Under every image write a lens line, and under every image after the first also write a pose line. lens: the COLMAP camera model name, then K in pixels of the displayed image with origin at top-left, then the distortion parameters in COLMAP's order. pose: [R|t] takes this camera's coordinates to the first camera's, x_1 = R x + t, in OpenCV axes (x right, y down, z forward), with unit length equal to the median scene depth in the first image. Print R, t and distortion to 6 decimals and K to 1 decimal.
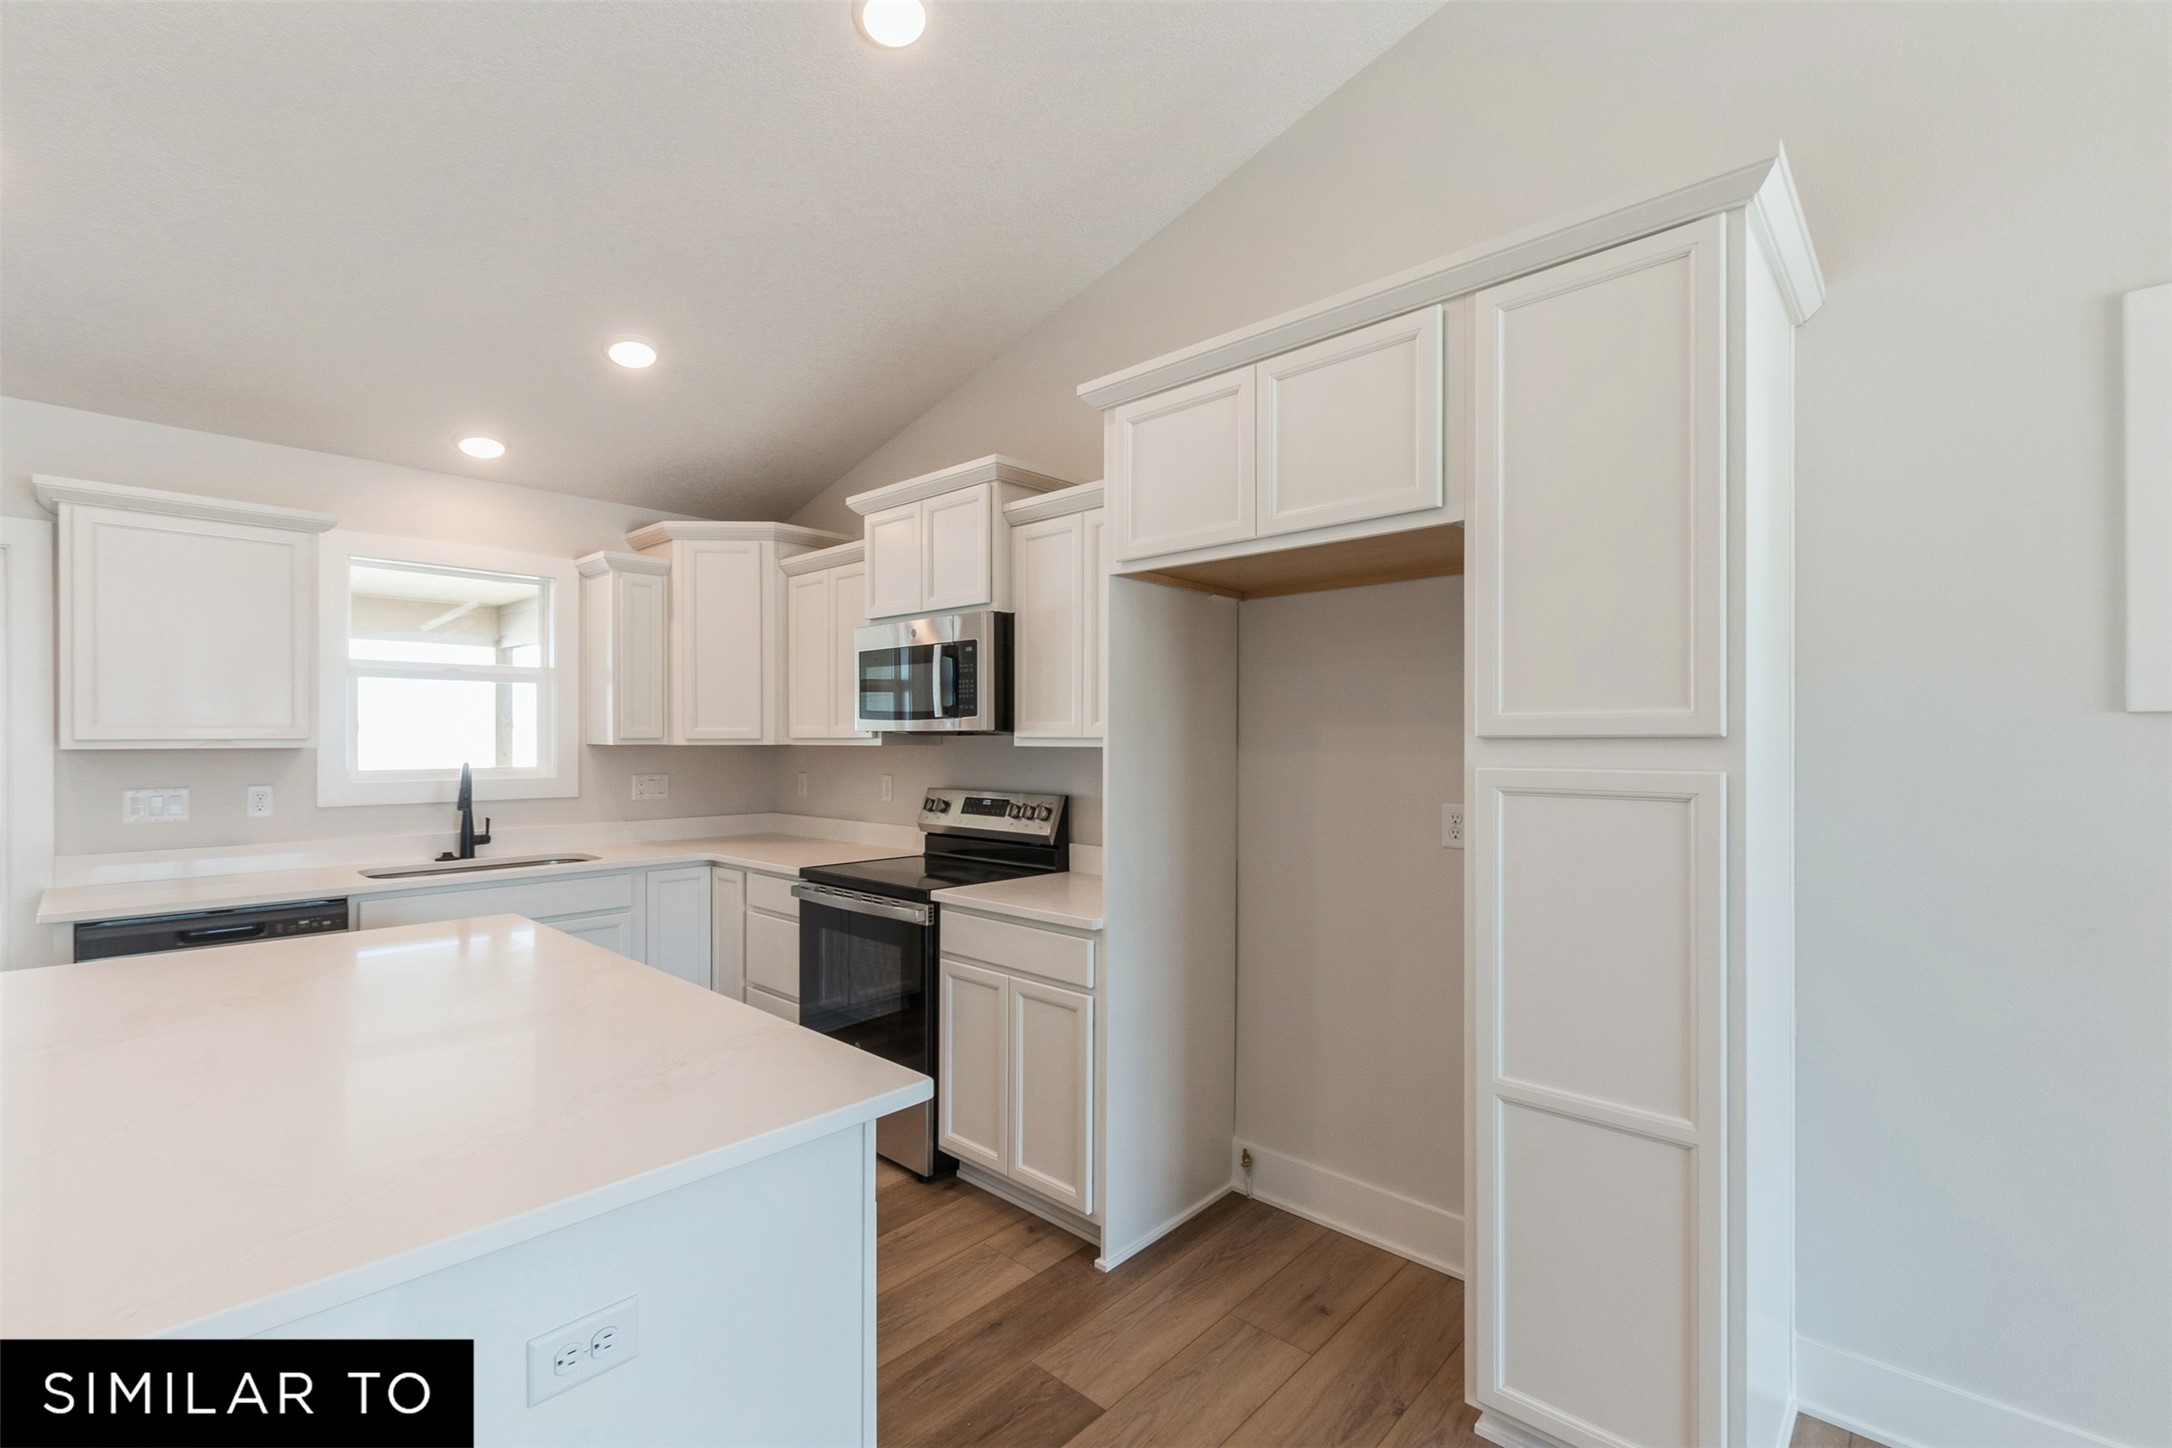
lens RADIAL K [[947.5, 0, 1095.4], [0, 947.5, 735.9], [0, 0, 1]] dist [0.006423, -0.001748]
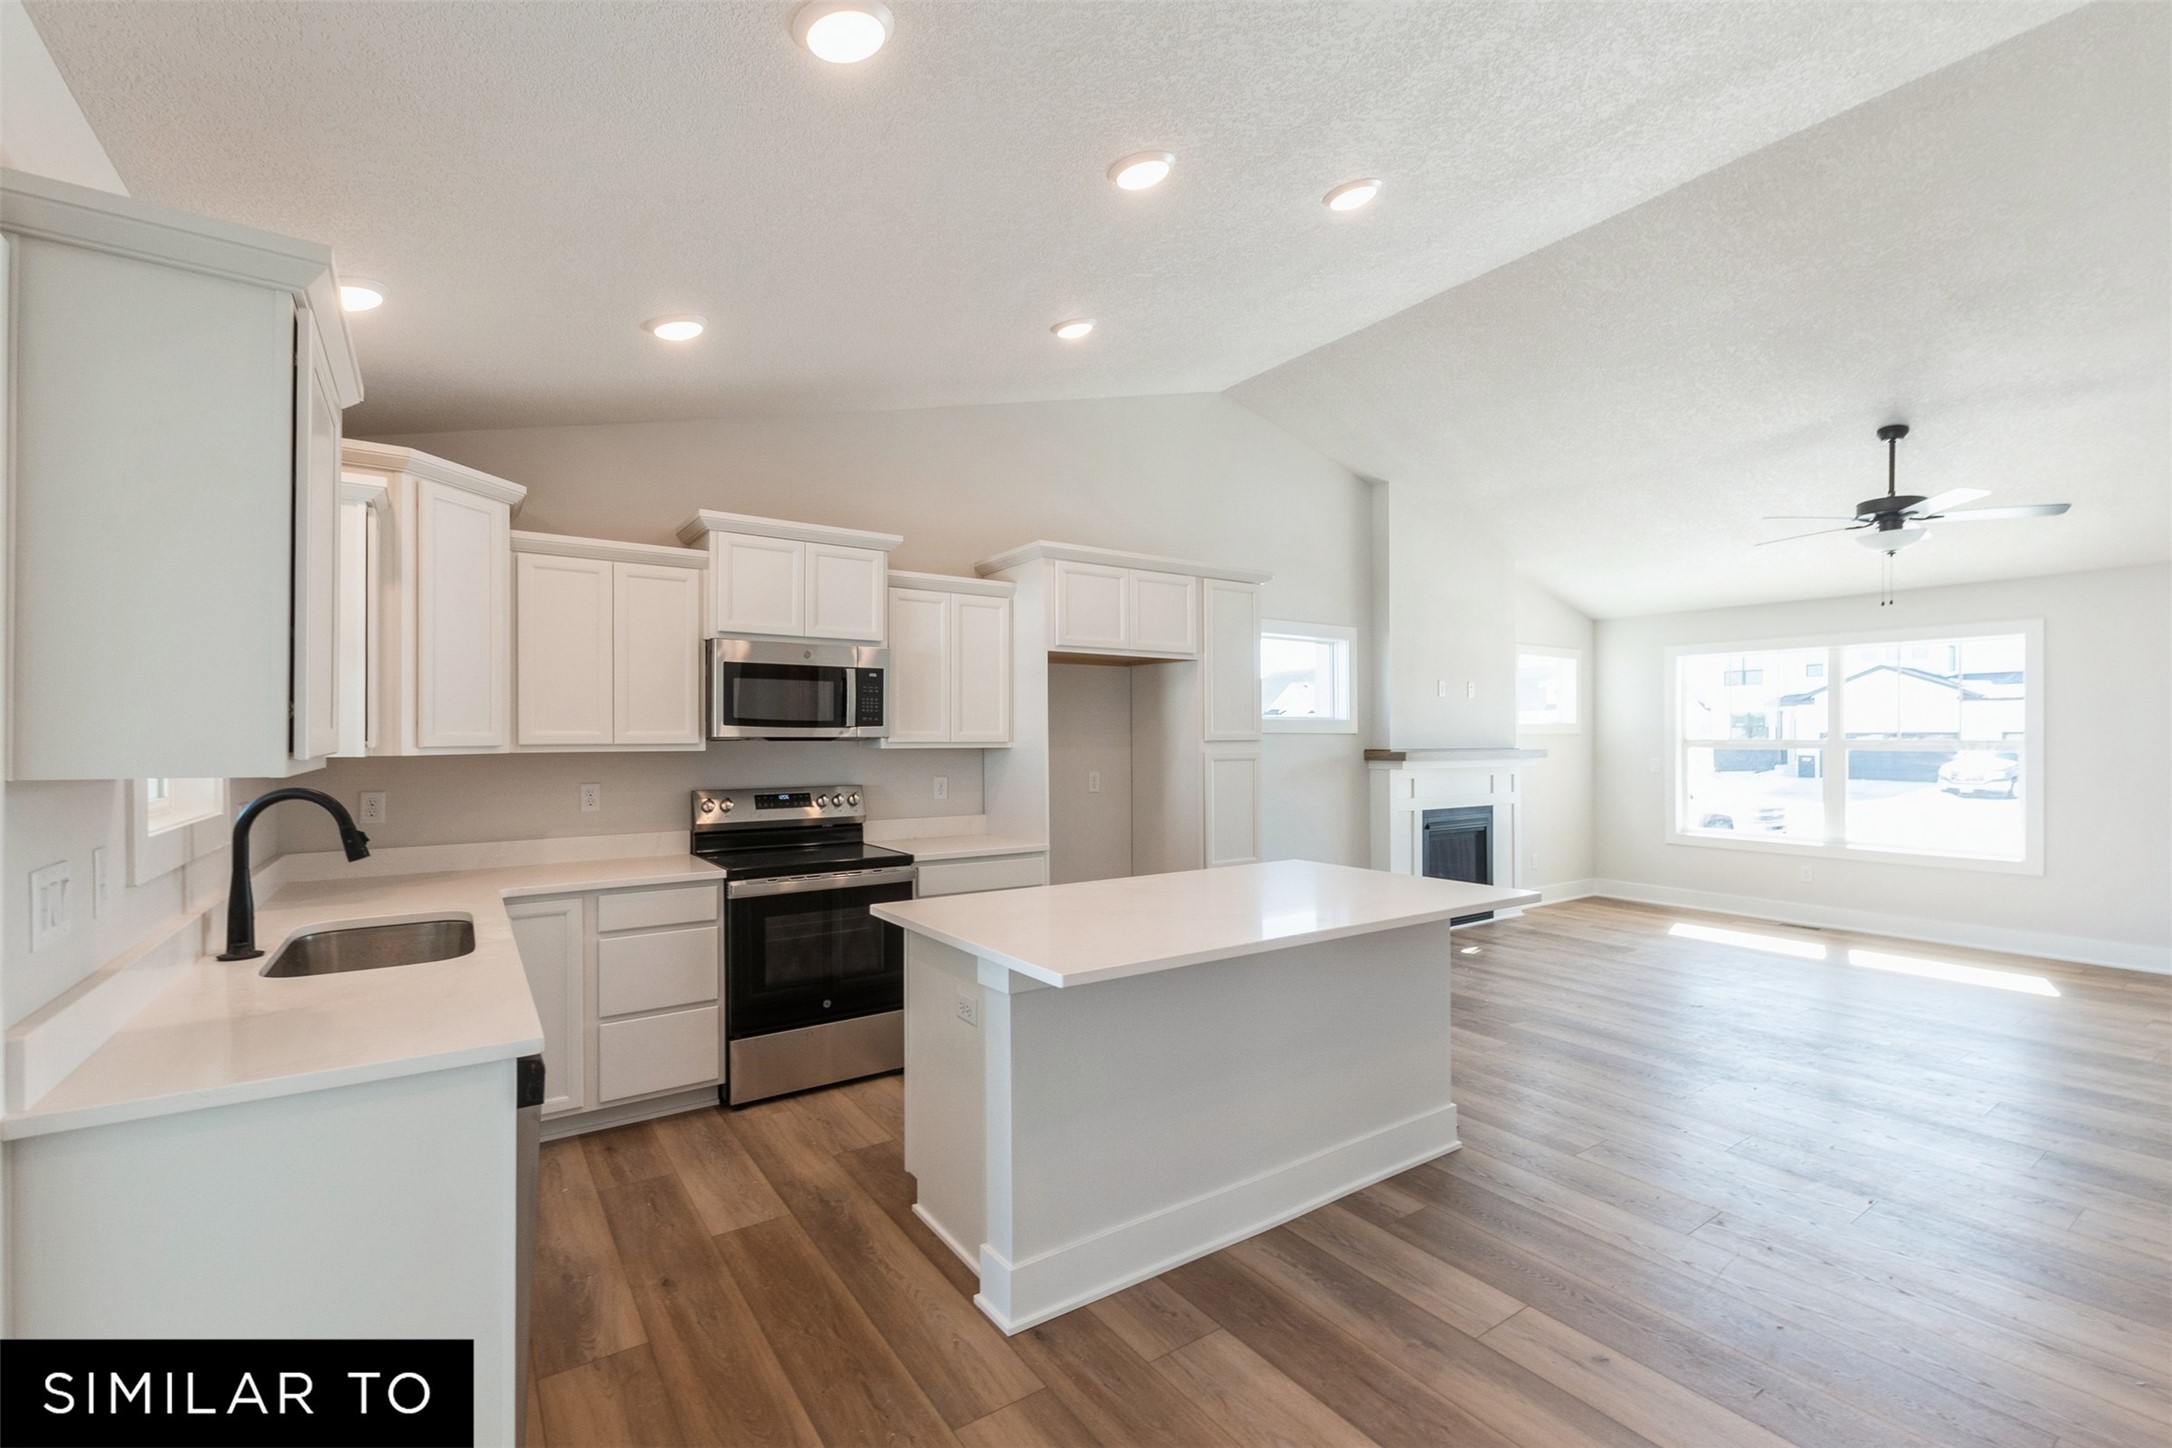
lens RADIAL K [[947.5, 0, 1082.7], [0, 947.5, 738.4], [0, 0, 1]] dist [0.006423, -0.001748]
pose [[0.223050, -0.003234, 0.974802, -1.251753], [0.000314, 0.999995, 0.003246, -0.007437], [-0.974807, -0.000418, 0.223050, 0.397919]]
